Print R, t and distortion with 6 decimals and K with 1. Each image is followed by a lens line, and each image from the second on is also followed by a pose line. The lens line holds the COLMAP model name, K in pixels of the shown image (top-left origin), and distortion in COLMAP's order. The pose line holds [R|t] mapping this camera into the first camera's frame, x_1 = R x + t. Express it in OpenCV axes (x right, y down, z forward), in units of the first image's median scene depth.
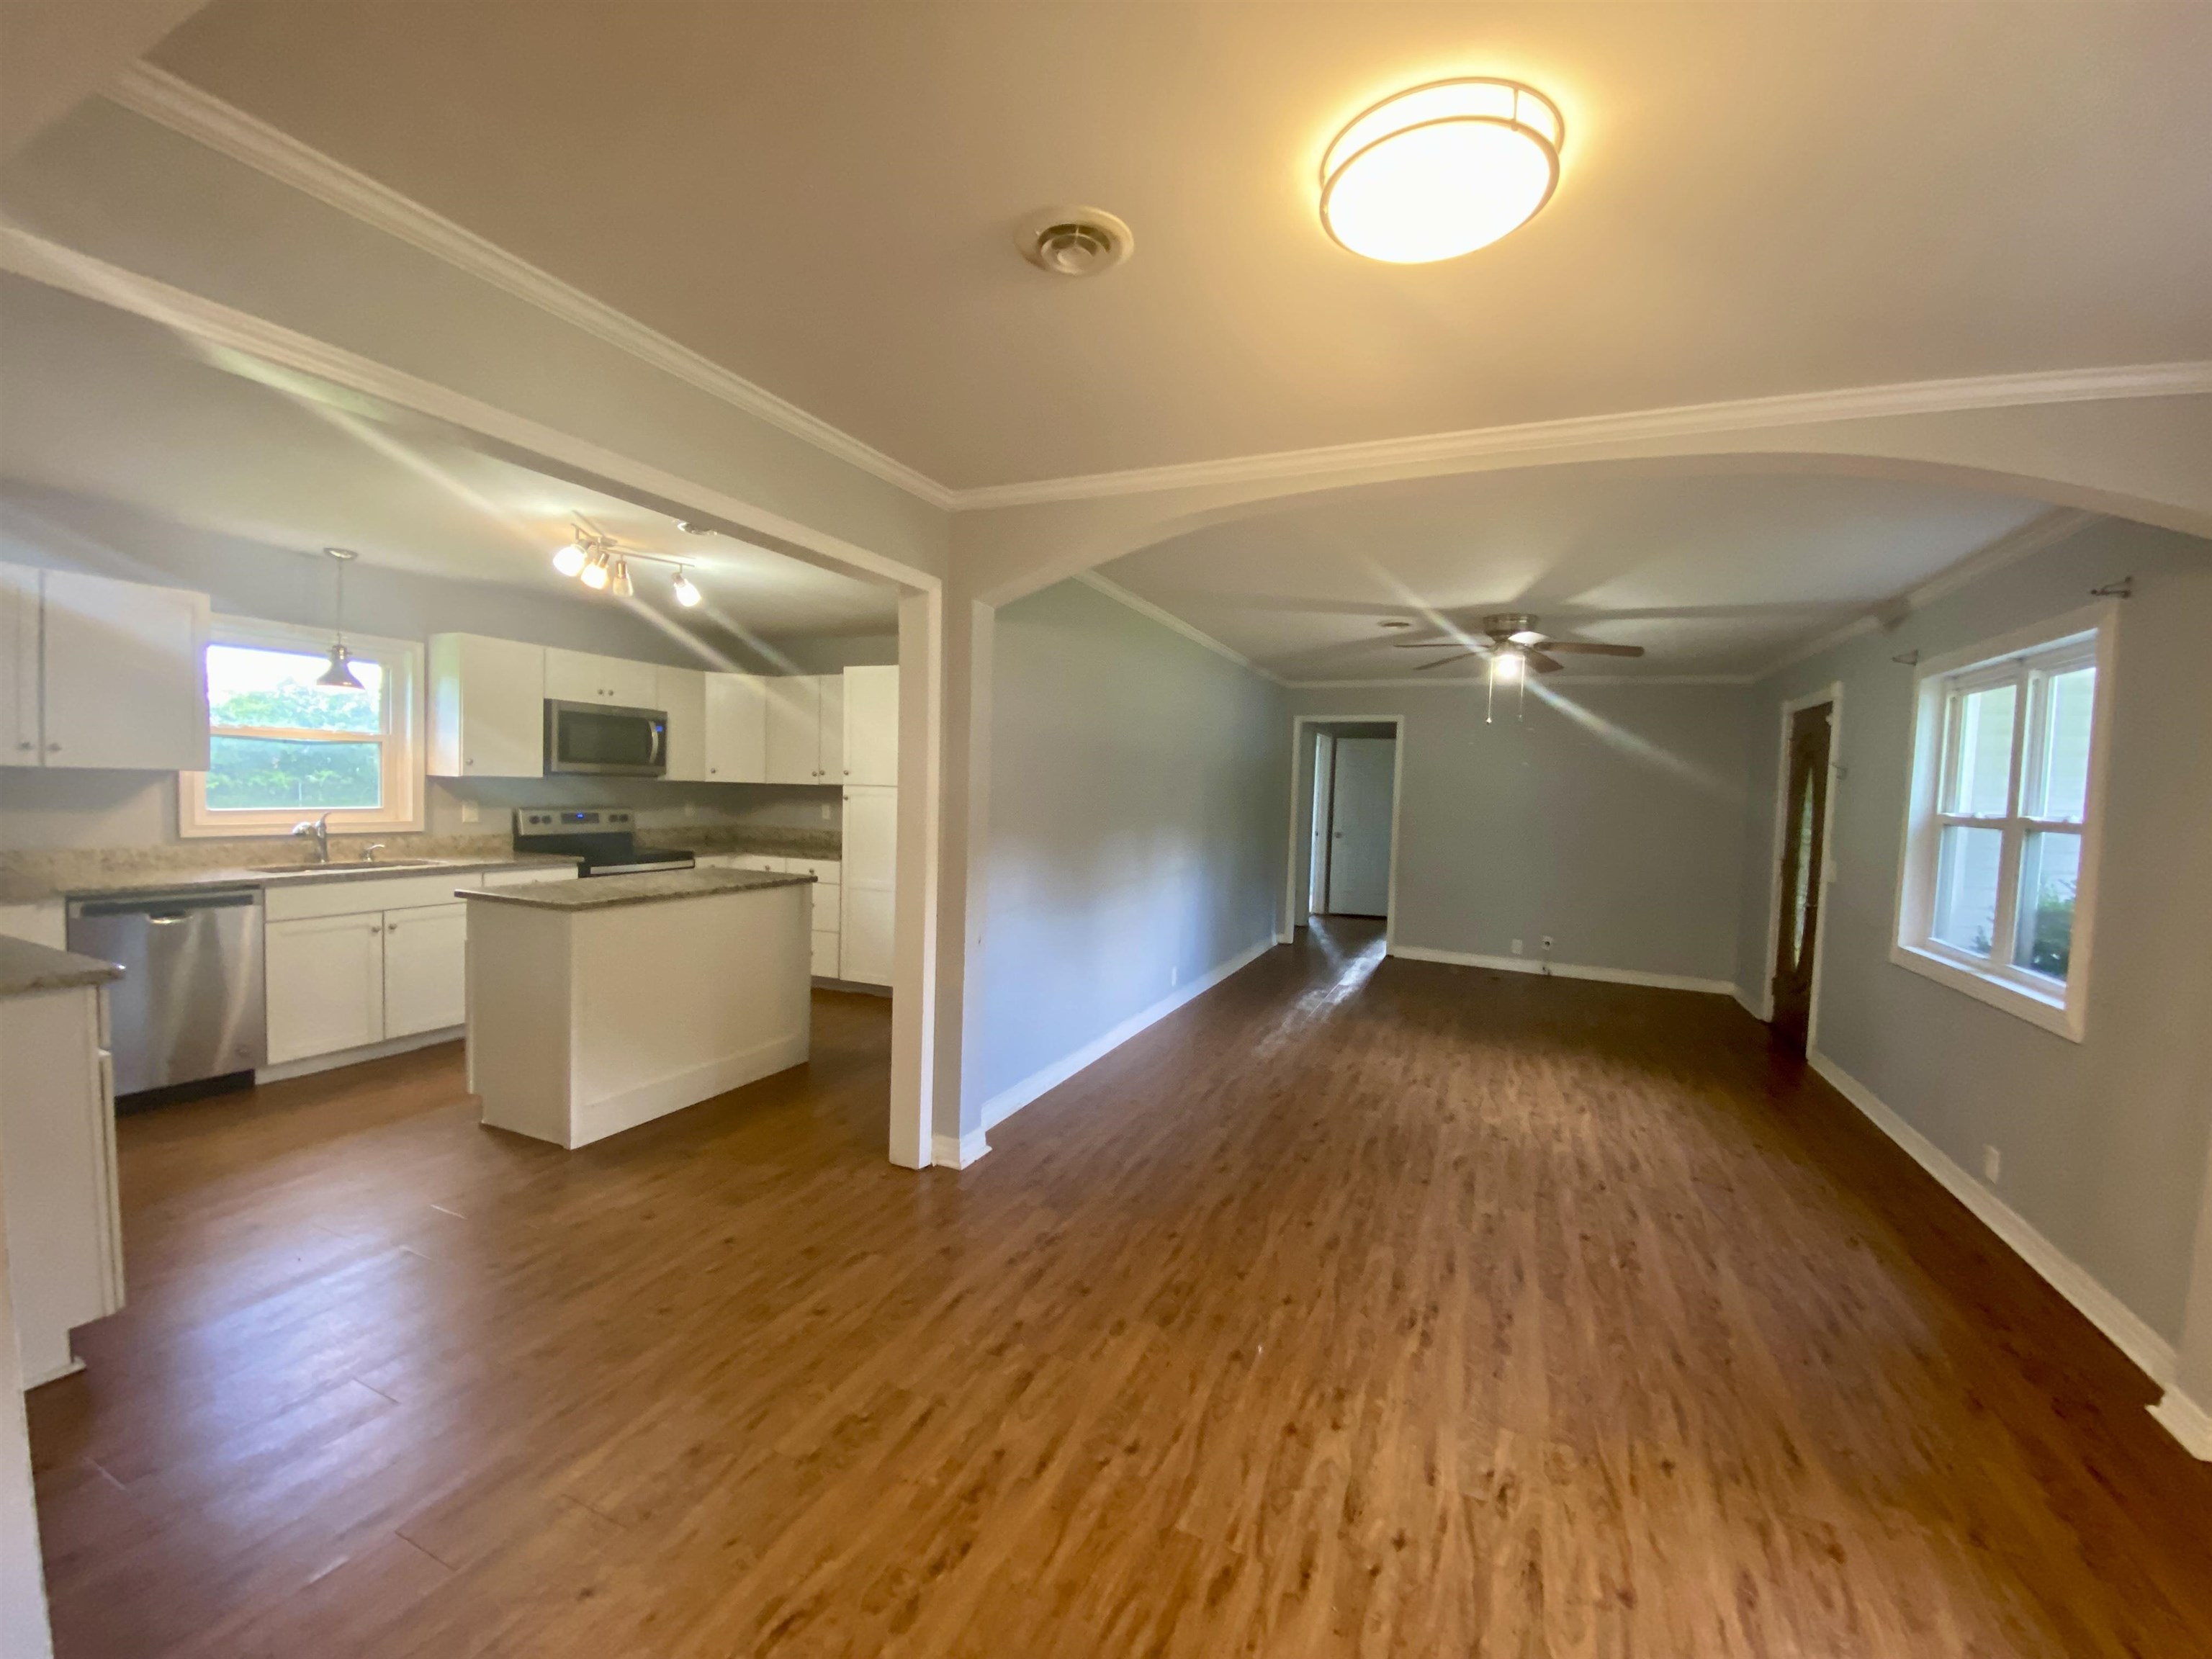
lens RADIAL K [[901.3, 0, 1105.6], [0, 901.3, 828.2], [0, 0, 1]] dist [-0.014573, -0.000581]
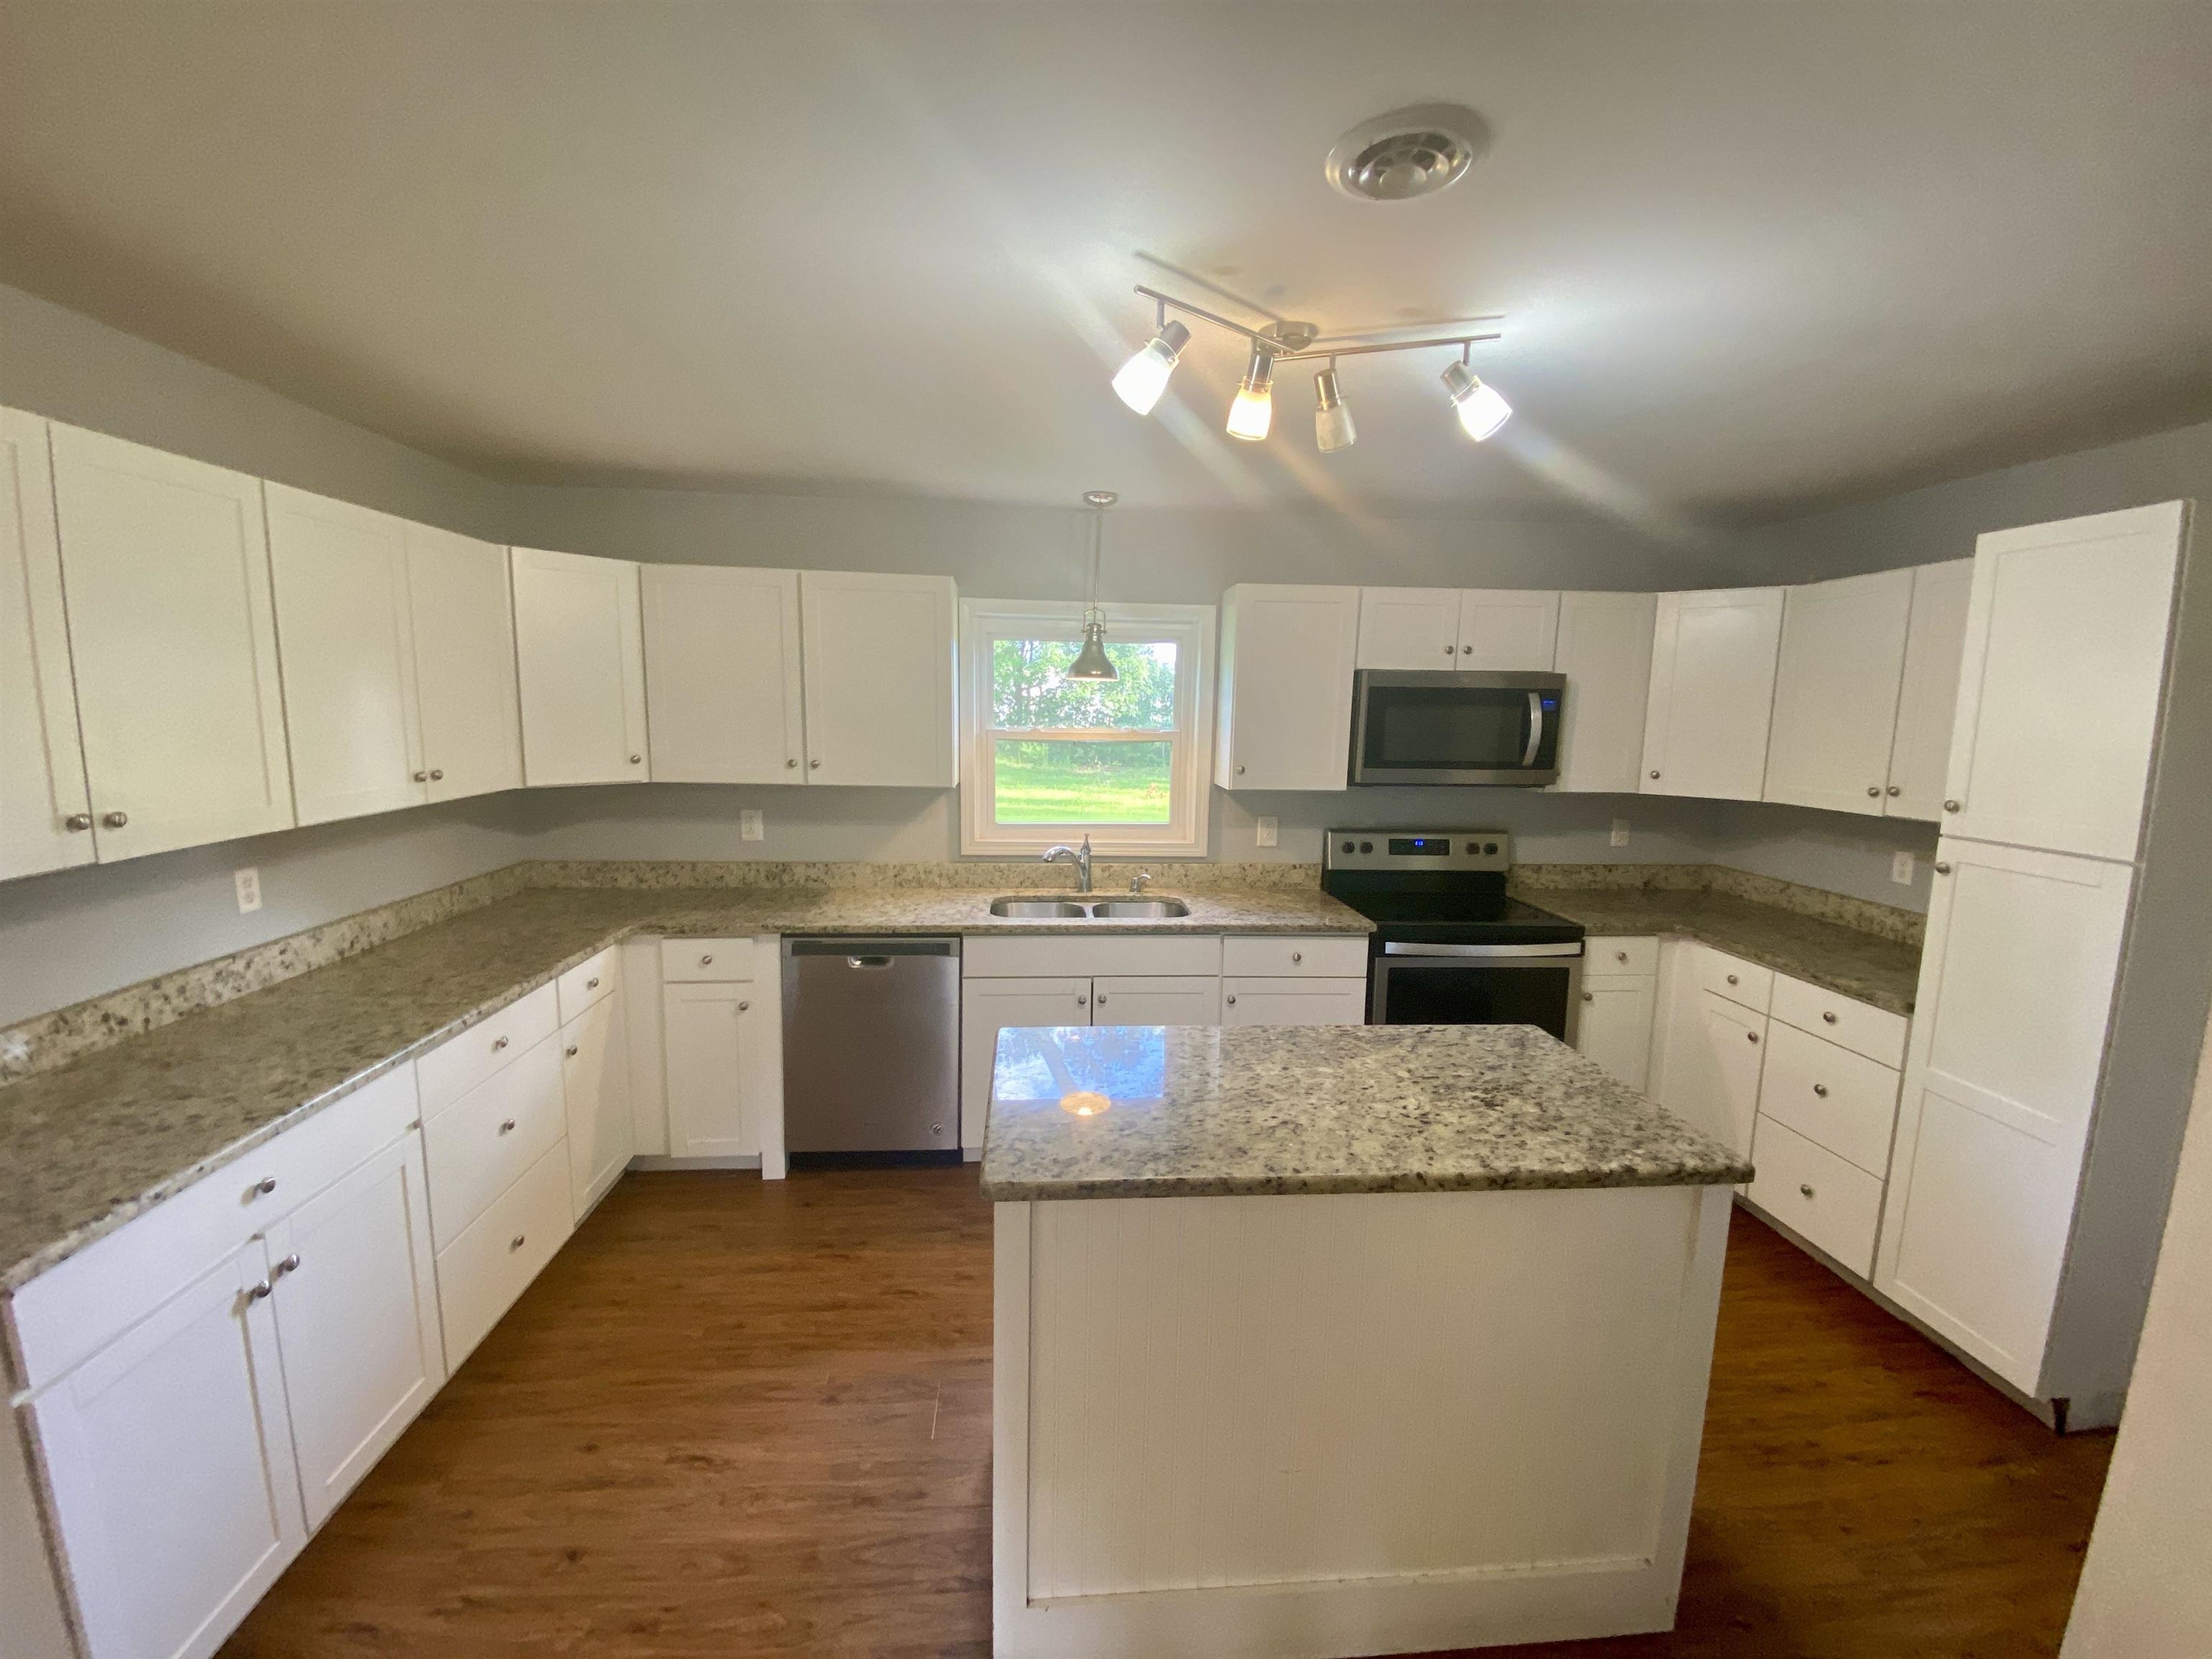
lens RADIAL K [[901.3, 0, 1101.4], [0, 901.3, 828.6], [0, 0, 1]] dist [-0.014573, -0.000581]
pose [[0.468230, 0.093542, -0.878641, -0.129055], [-0.043111, 0.995615, 0.083021, -0.074852], [0.882554, -0.000993, 0.470209, 0.528326]]
